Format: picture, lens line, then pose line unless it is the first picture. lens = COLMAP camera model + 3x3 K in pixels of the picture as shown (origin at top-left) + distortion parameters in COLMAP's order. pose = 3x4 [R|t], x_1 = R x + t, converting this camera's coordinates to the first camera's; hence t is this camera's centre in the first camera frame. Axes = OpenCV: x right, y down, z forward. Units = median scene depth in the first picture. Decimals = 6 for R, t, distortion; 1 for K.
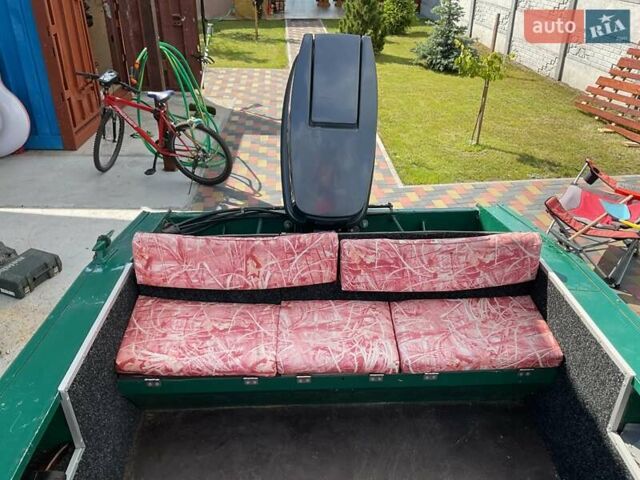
lens RADIAL K [[519.0, 0, 320.0], [0, 519.0, 240.0], [0, 0, 1]] dist [0.010584, -0.072620]
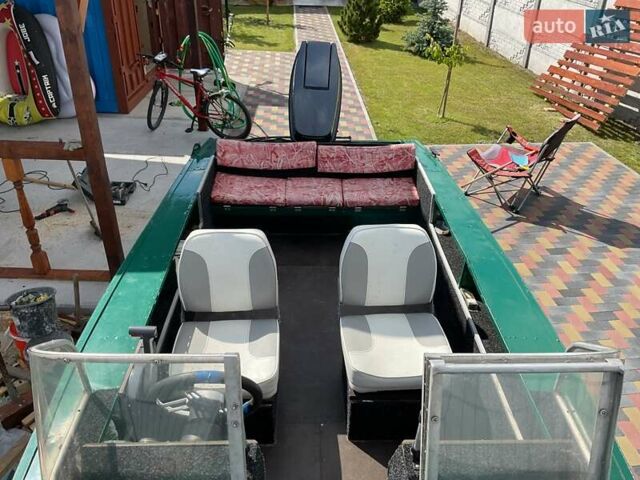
lens RADIAL K [[519.0, 0, 320.0], [0, 519.0, 240.0], [0, 0, 1]] dist [0.010584, -0.072620]
pose [[0.999645, 0.026089, -0.005471, 0.019634], [-0.025893, 0.999111, 0.033271, 0.085349], [0.006335, -0.033118, 0.999431, -0.295947]]
